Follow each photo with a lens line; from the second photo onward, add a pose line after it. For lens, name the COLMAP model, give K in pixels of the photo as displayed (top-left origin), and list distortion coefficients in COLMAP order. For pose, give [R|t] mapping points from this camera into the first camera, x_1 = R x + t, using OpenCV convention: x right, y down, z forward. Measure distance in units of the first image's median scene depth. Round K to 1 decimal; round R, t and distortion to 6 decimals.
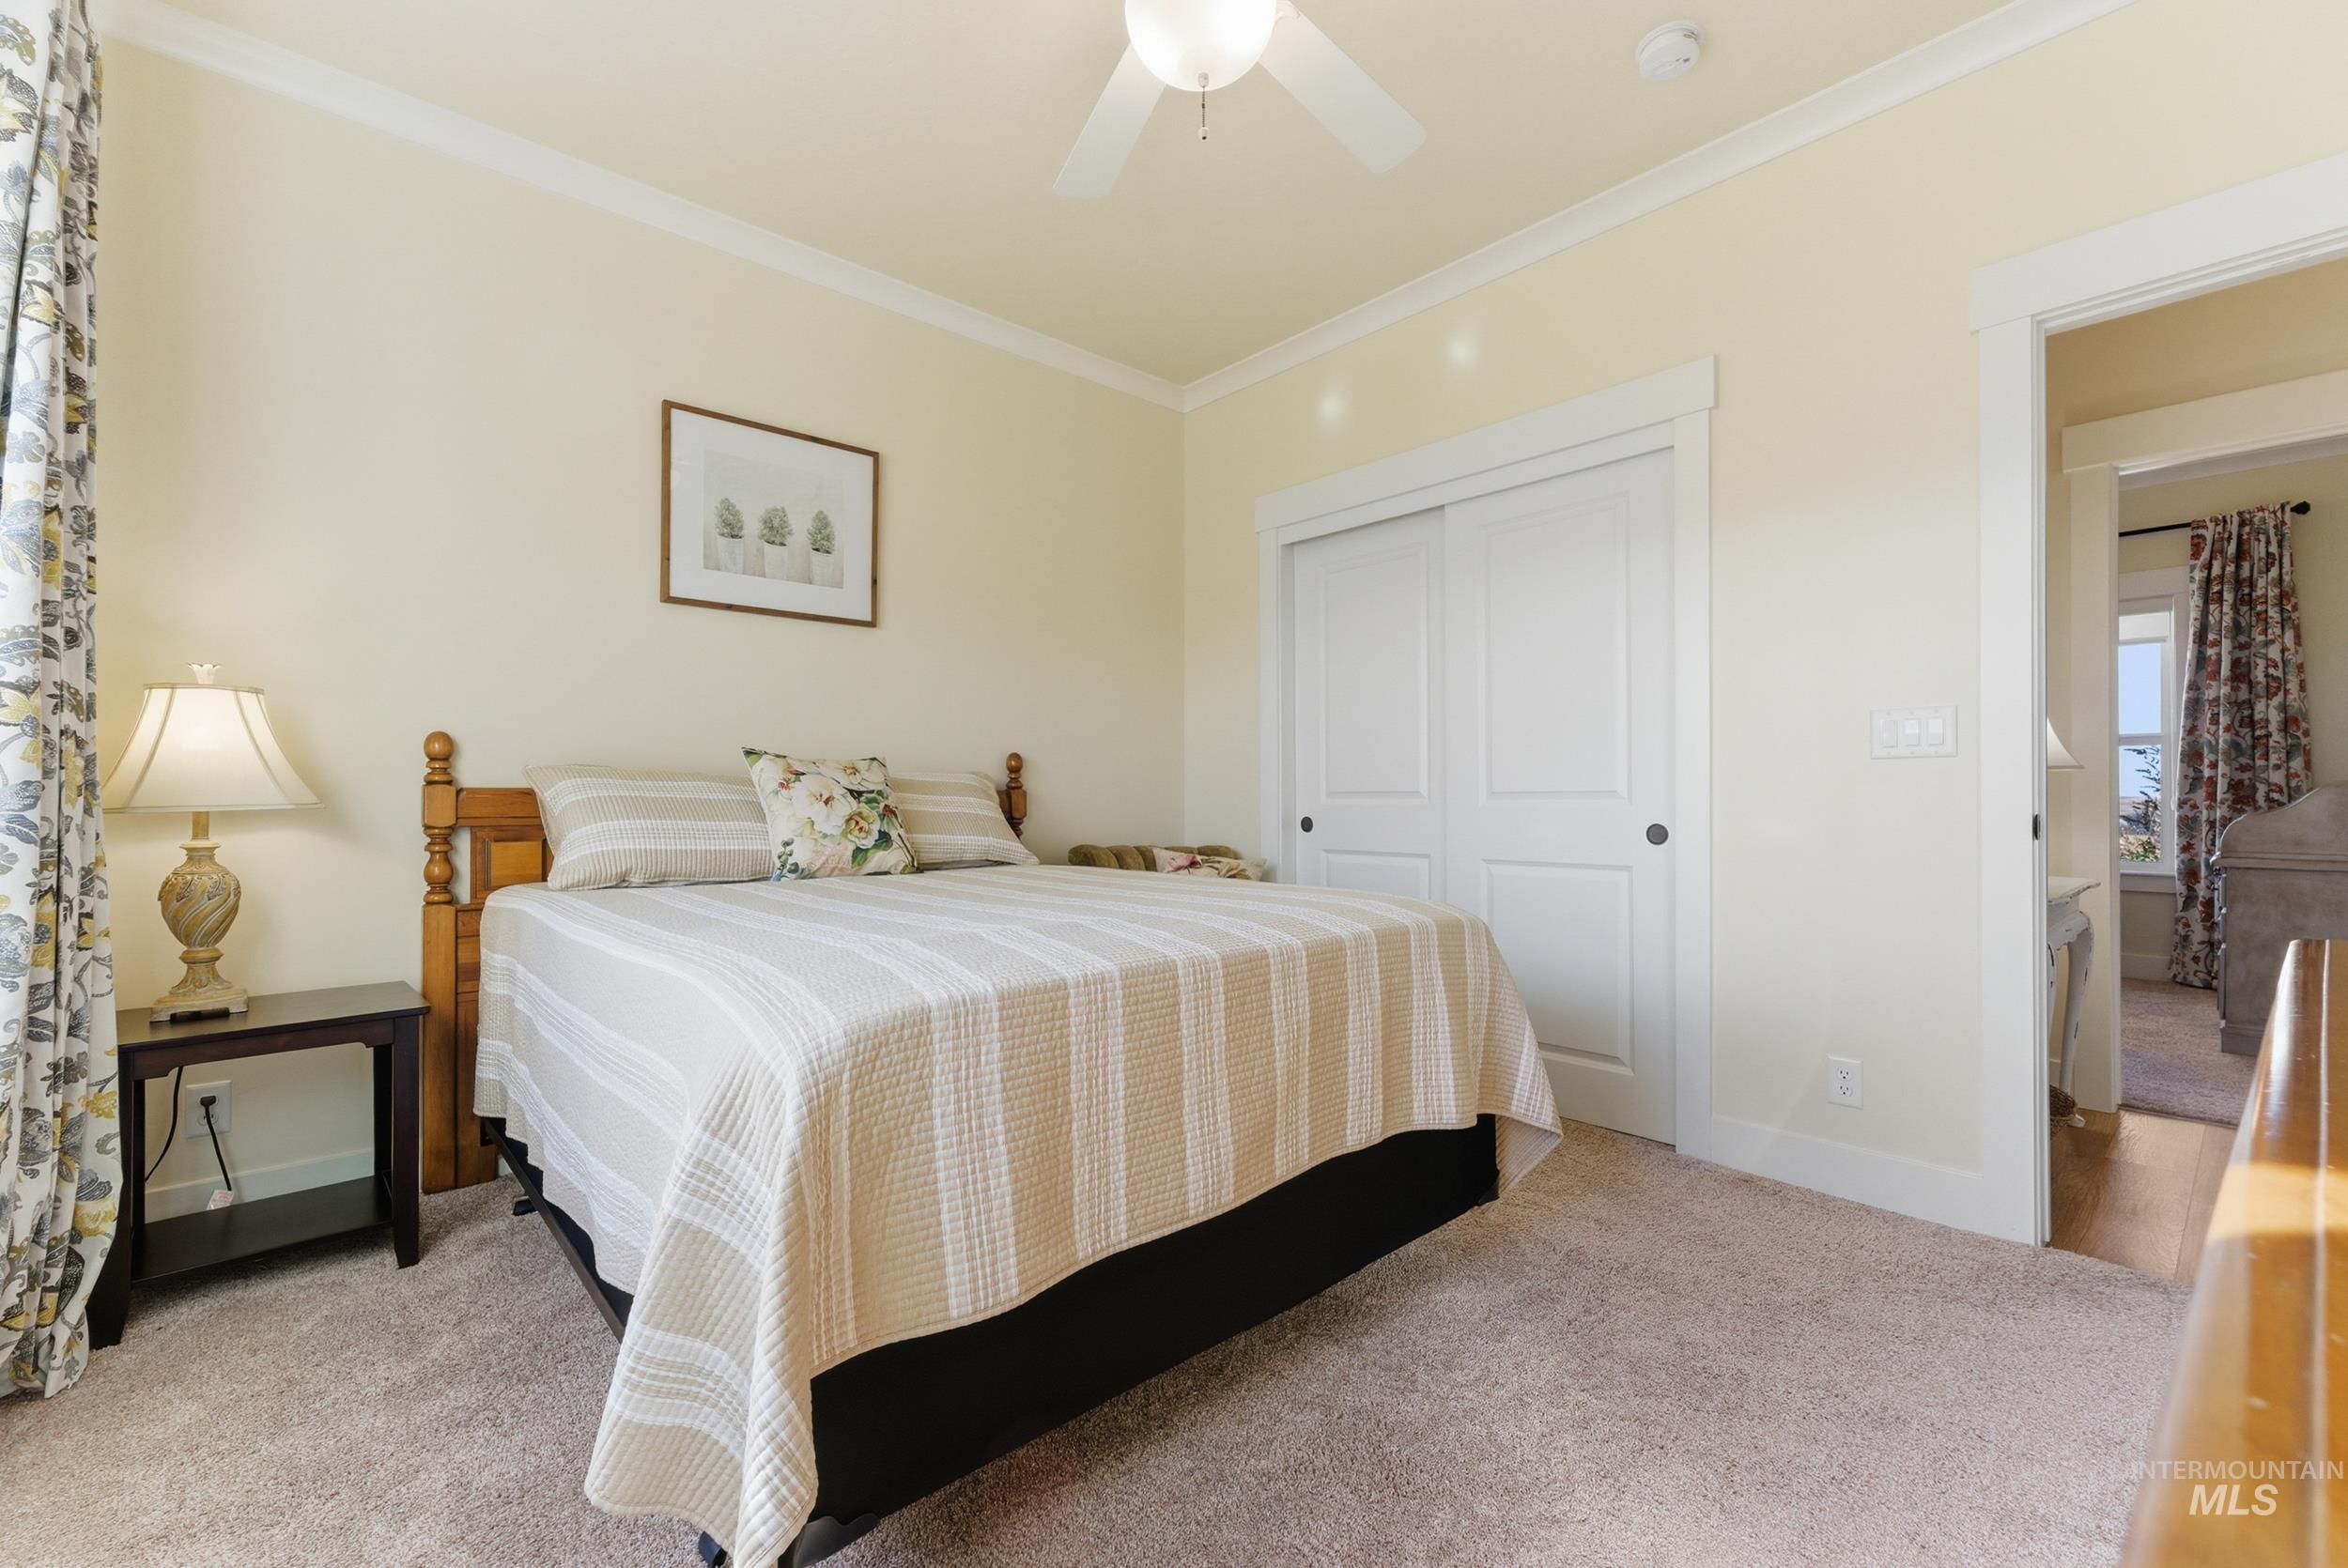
lens RADIAL K [[966.1, 0, 1181.9], [0, 966.1, 795.7], [0, 0, 1]] dist [-0.001124, -0.000244]
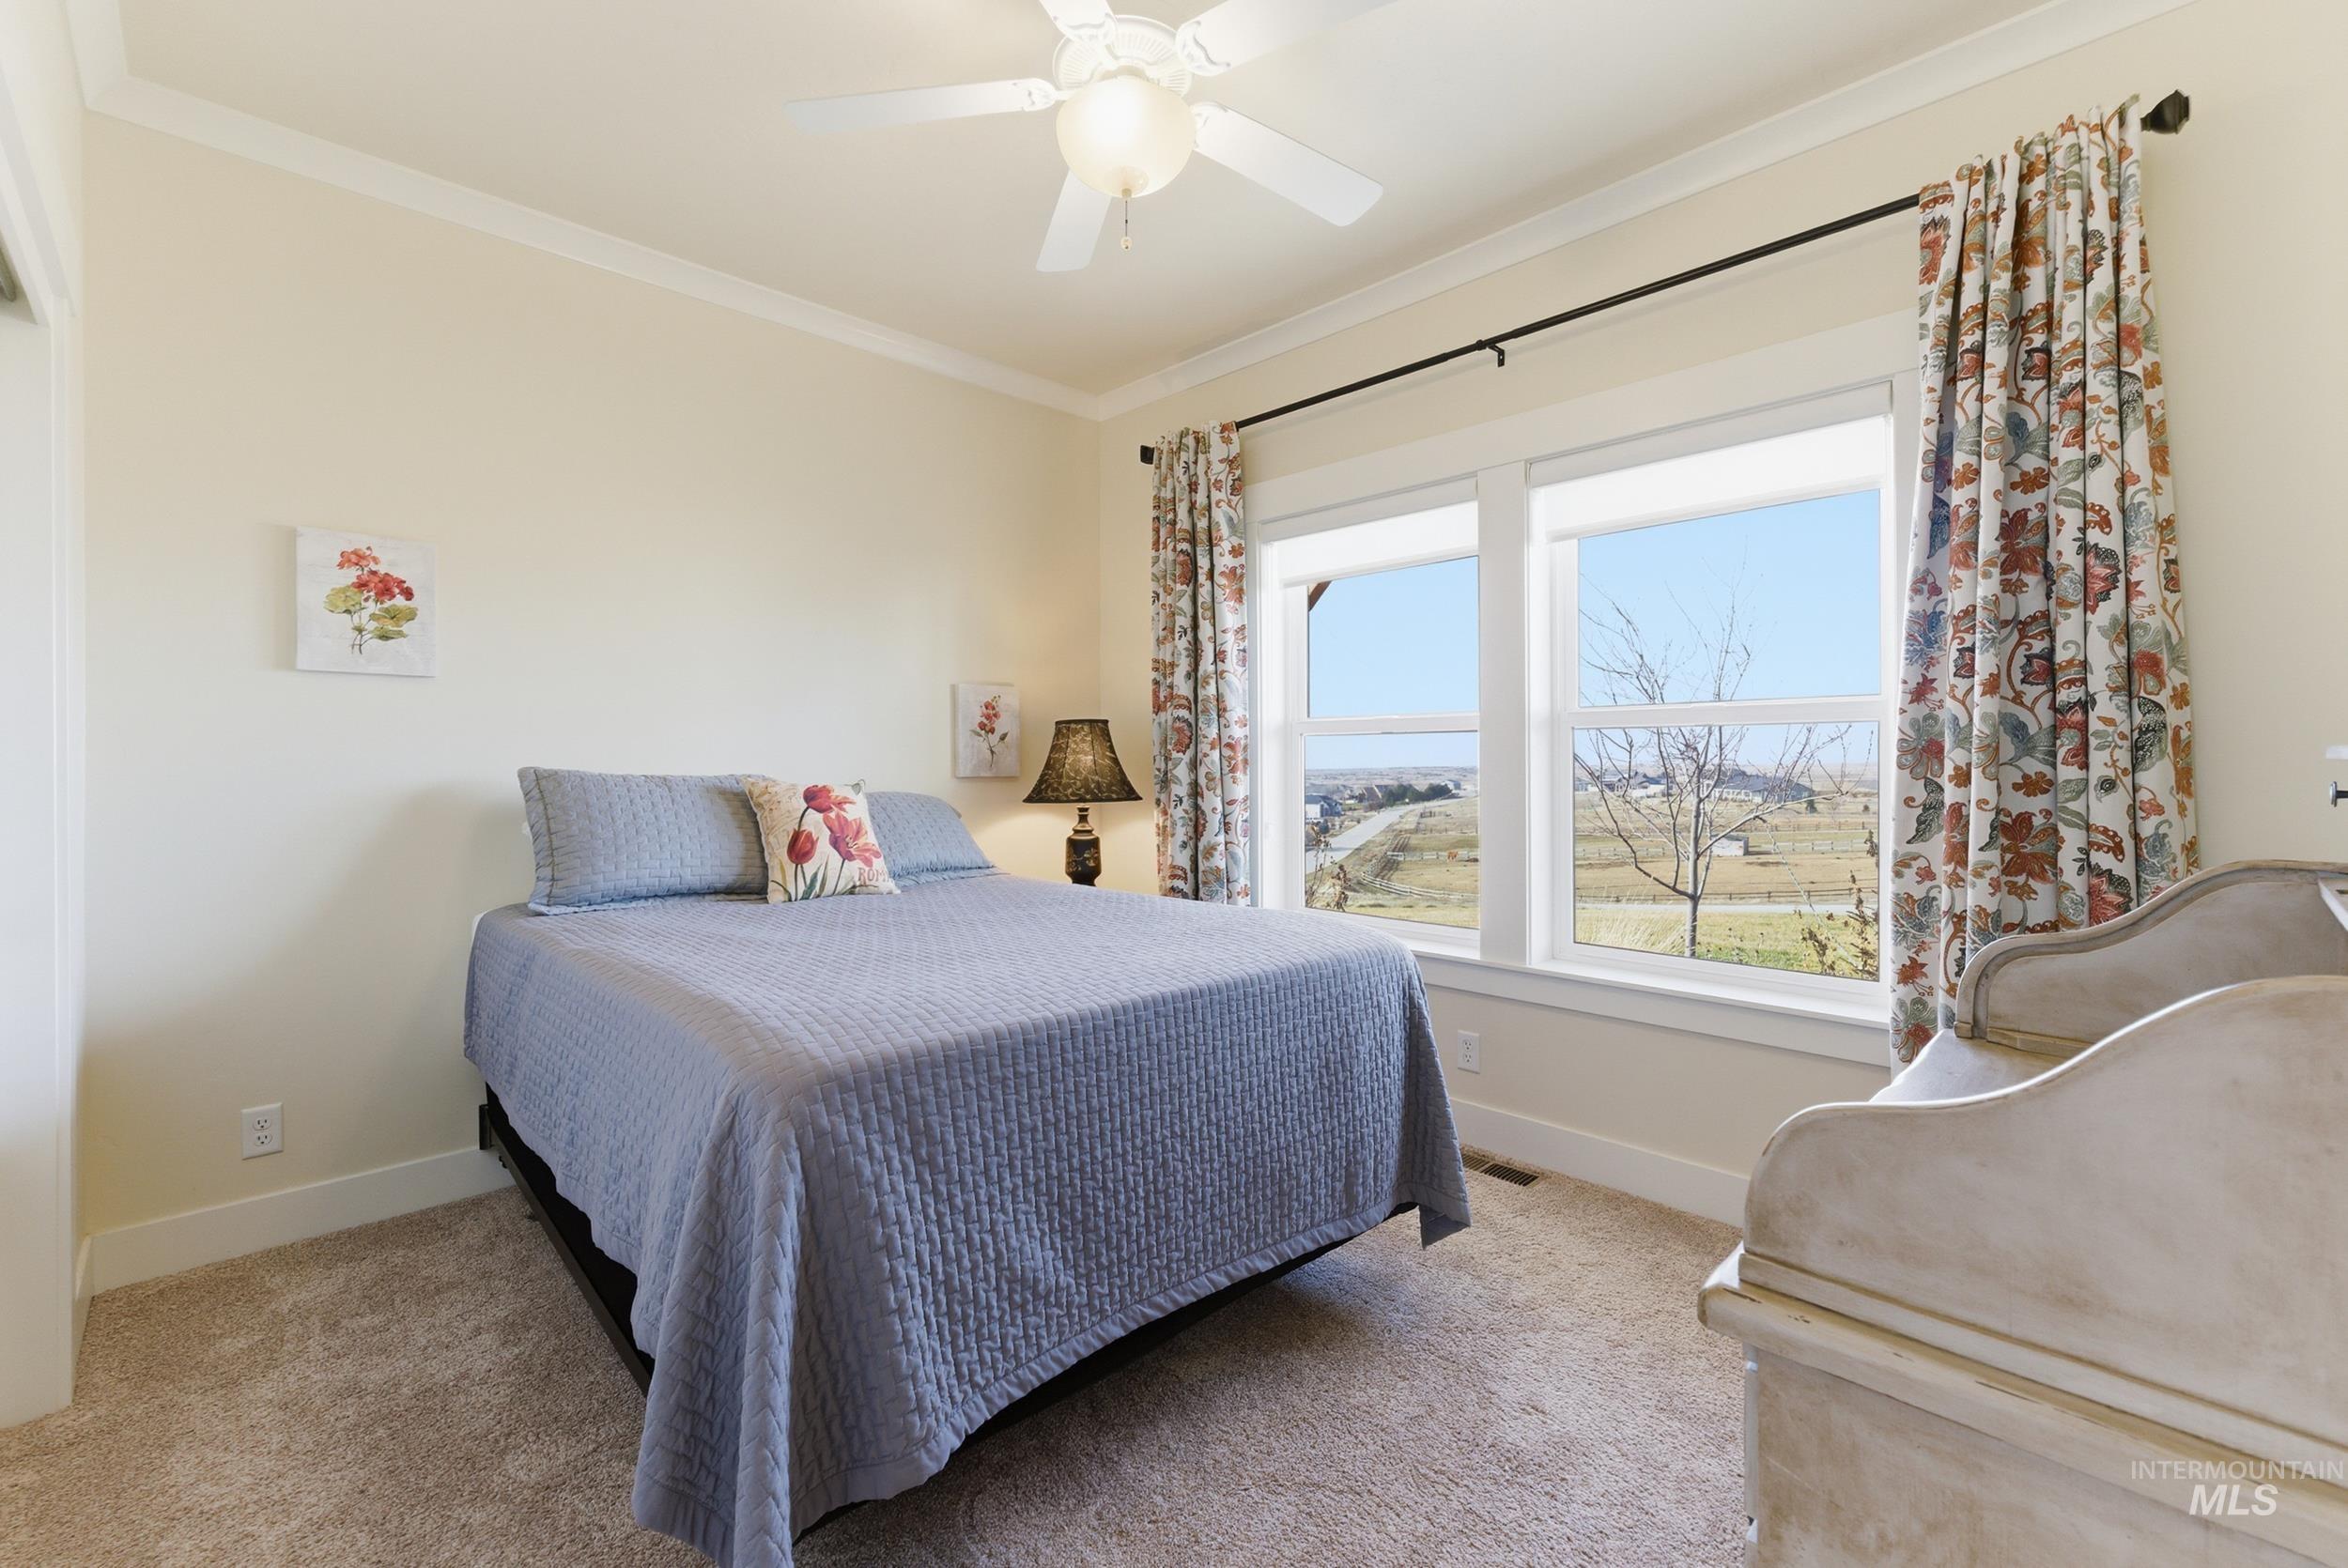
lens RADIAL K [[966.1, 0, 1172.7], [0, 966.1, 761.8], [0, 0, 1]] dist [-0.001124, -0.000244]
pose [[0.998873, 0.002864, 0.047372, 0.726523], [-0.002730, 0.999992, -0.002891, -0.035912], [-0.047380, 0.002758, 0.998873, 0.617817]]
